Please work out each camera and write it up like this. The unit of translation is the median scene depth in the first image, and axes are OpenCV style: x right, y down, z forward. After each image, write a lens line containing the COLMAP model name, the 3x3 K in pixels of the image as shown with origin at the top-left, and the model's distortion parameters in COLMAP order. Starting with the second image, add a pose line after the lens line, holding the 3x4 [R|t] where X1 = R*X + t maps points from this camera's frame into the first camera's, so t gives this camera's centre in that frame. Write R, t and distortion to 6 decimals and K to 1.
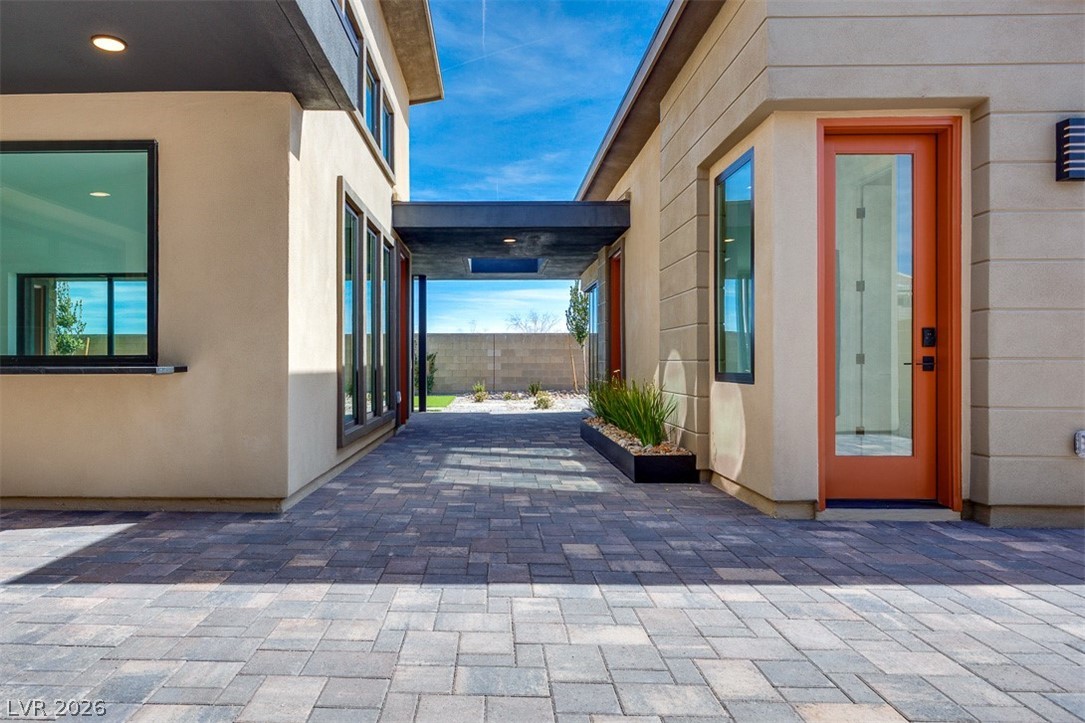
lens RADIAL K [[652.9, 0, 542.5], [0, 652.9, 361.5], [0, 0, 1]] dist [-0.004925, -0.001106]
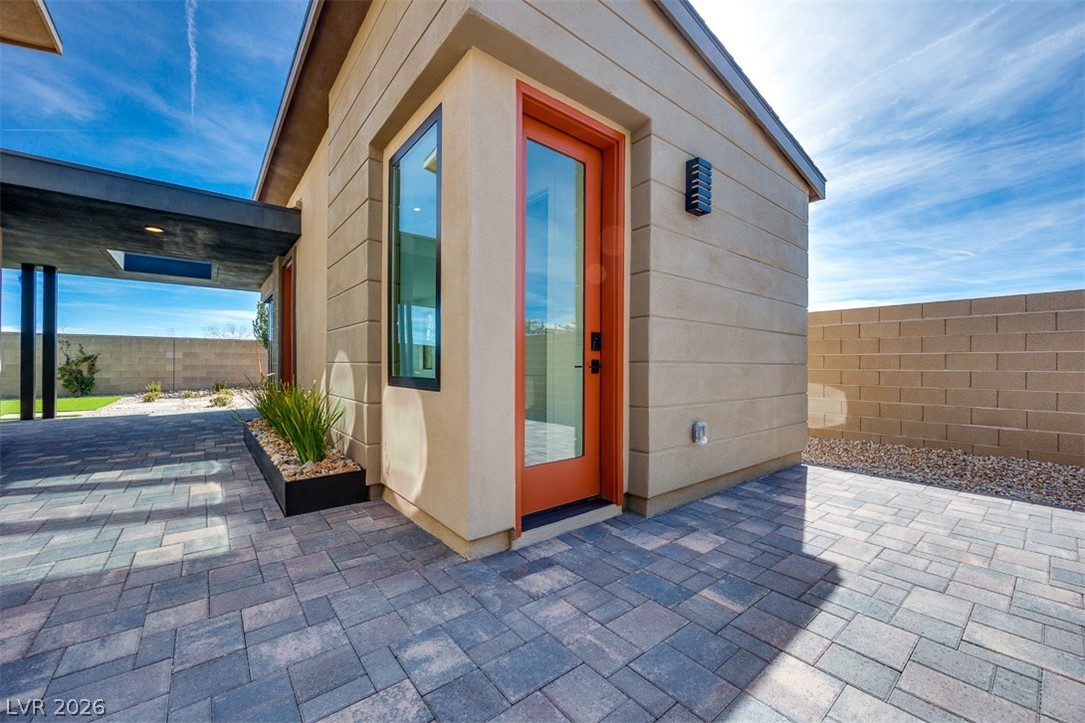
lens RADIAL K [[472.7, 0, 535.3], [0, 472.7, 362.2], [0, 0, 1]] dist [-0.002924, -0.000006]
pose [[0.837674, 0.005855, 0.546139, 0.078544], [-0.003908, 0.999981, -0.004727, 0.000051], [-0.546157, 0.001825, 0.837681, 0.343672]]
